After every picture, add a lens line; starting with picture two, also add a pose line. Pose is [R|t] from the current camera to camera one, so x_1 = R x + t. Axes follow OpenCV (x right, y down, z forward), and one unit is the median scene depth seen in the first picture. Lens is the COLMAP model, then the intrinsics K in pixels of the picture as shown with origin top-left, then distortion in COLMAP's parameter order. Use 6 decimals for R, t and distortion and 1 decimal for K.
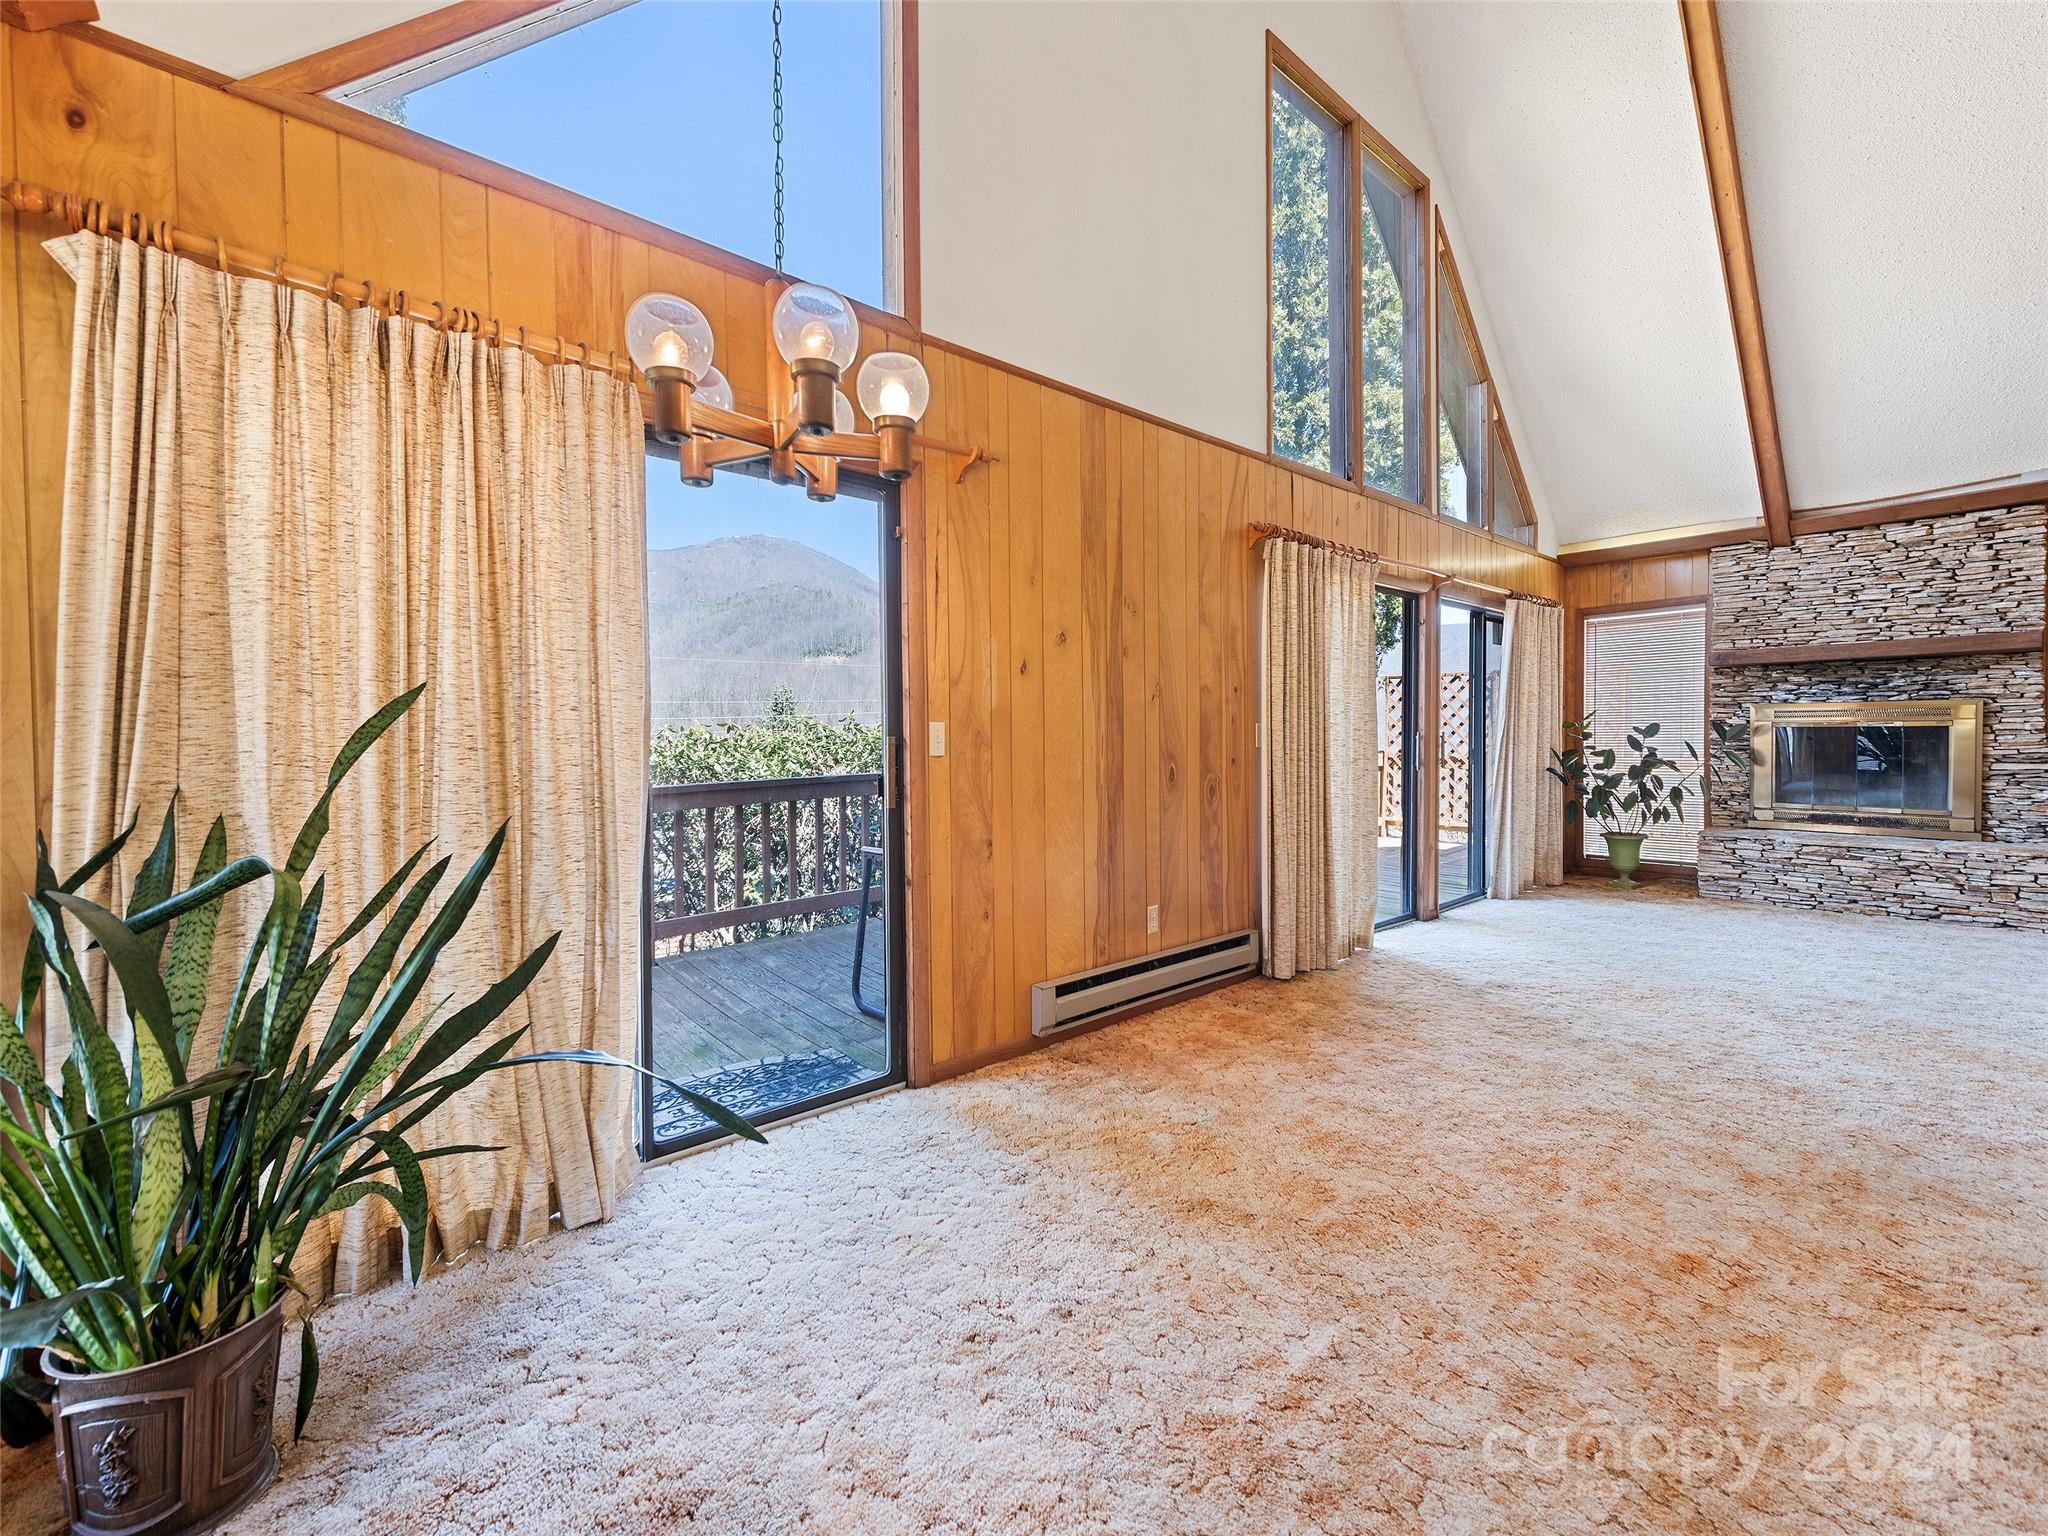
lens RADIAL K [[850.6, 0, 1021.4], [0, 850.6, 744.4], [0, 0, 1]] dist [0.001841, -0.000233]
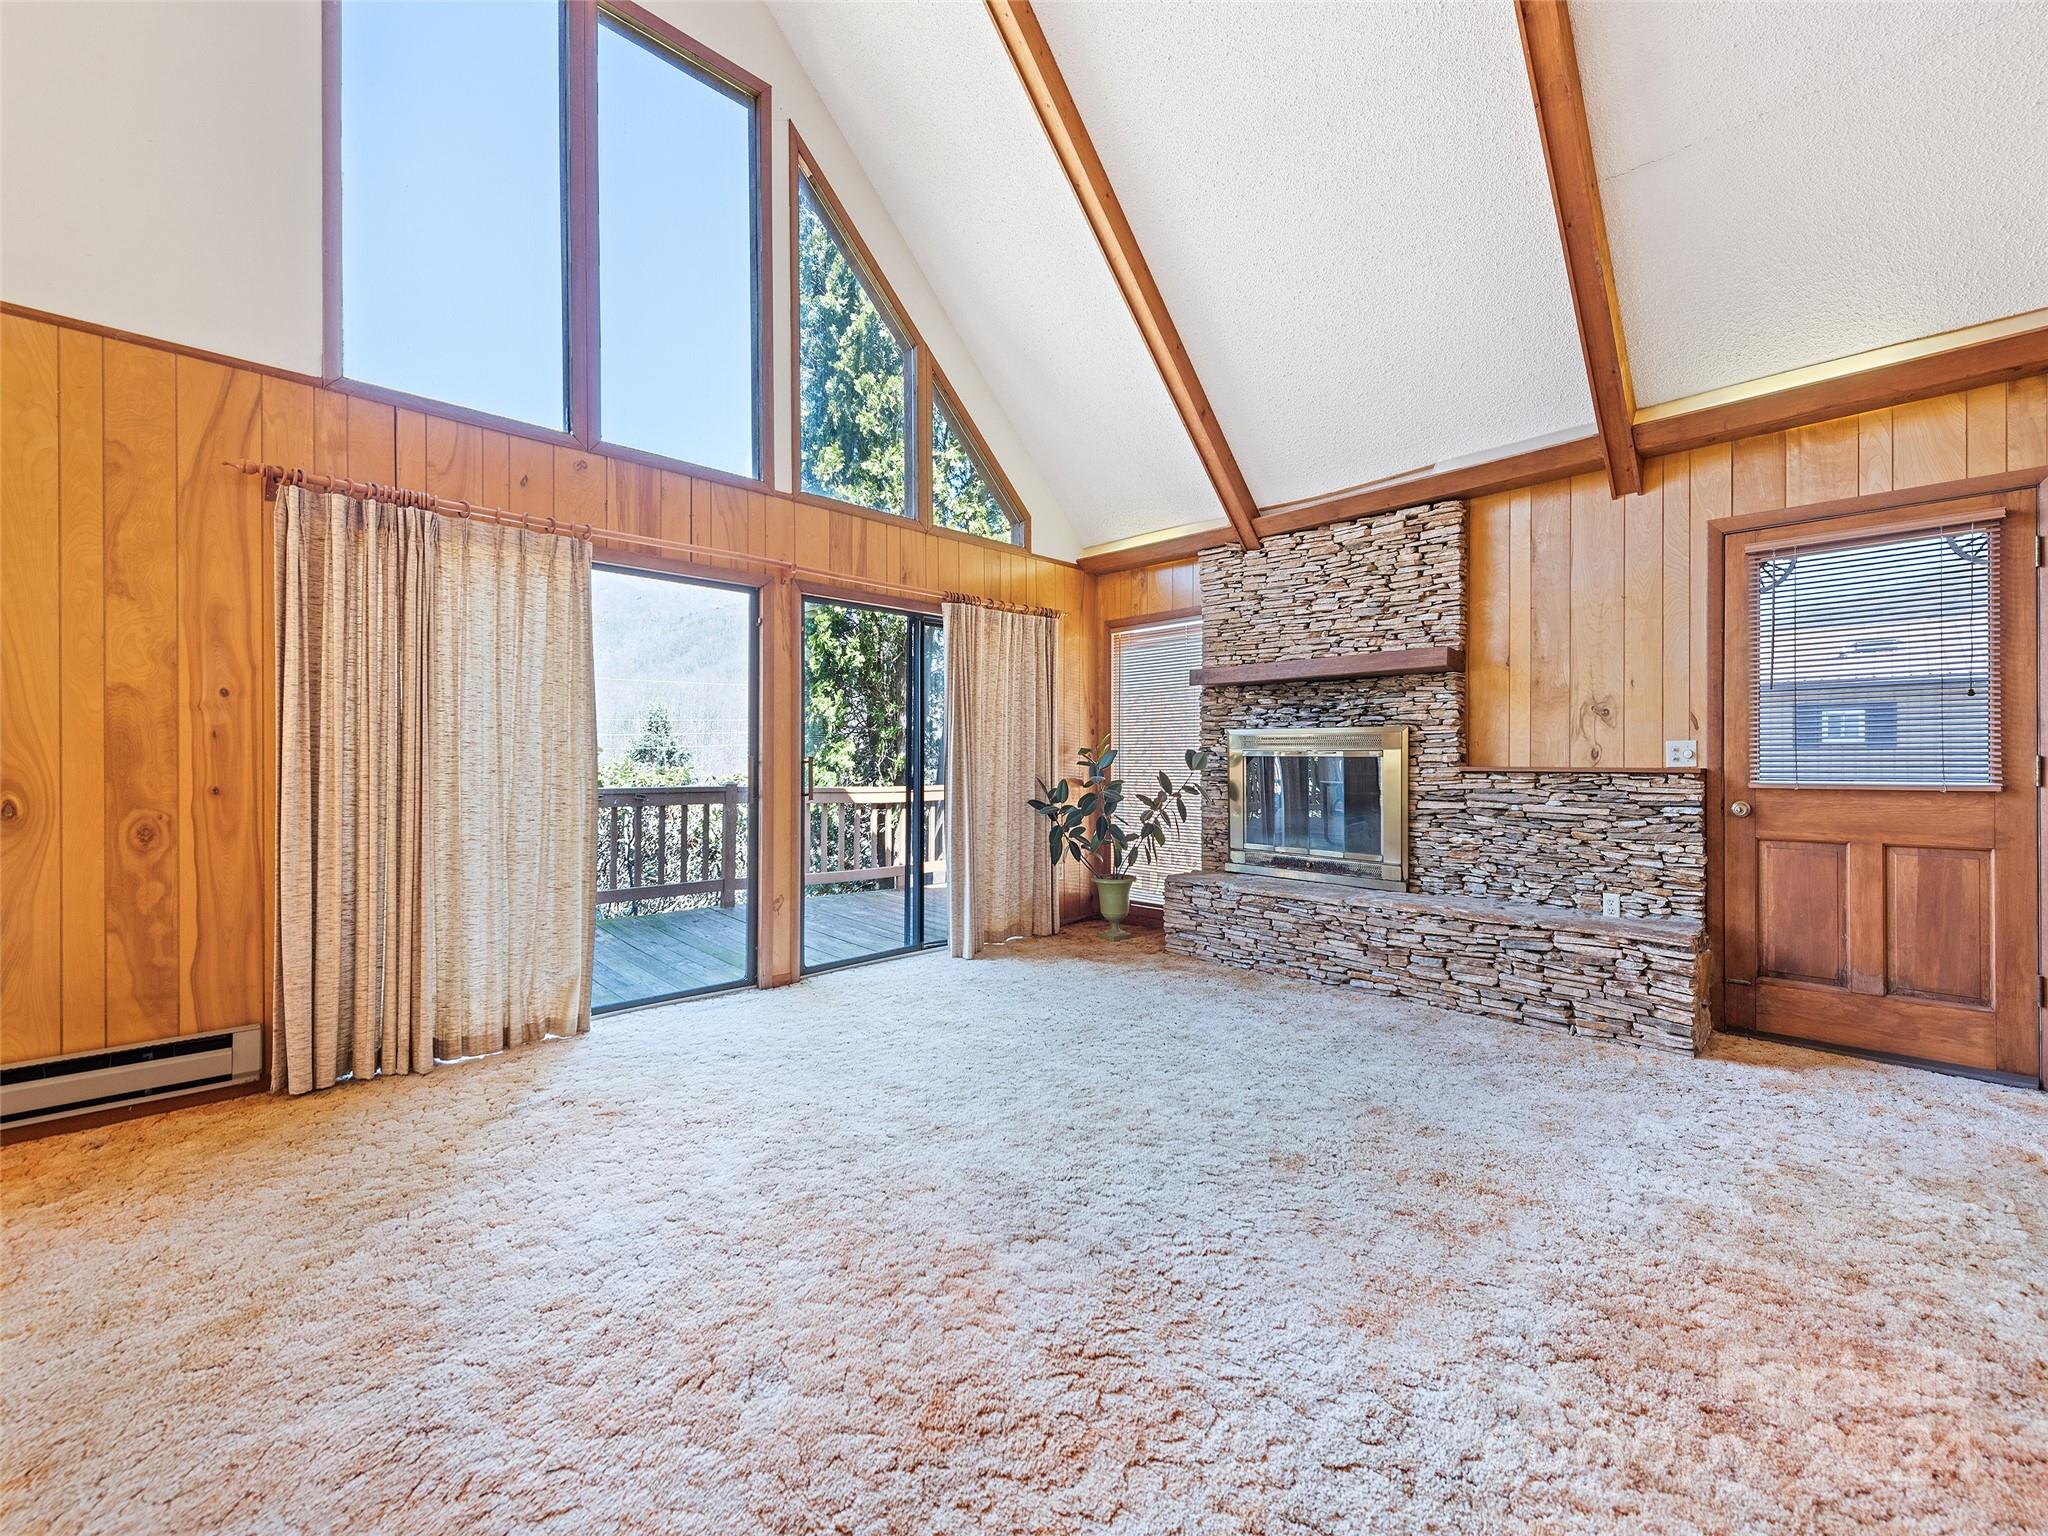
lens RADIAL K [[829.4, 0, 1031.4], [0, 829.4, 753.6], [0, 0, 1]] dist [0.009496, -0.000131]
pose [[0.997639, 0.013033, 0.067435, 0.669826], [-0.011861, 0.999772, -0.017754, -0.005825], [-0.067651, 0.016912, 0.997566, 0.184661]]
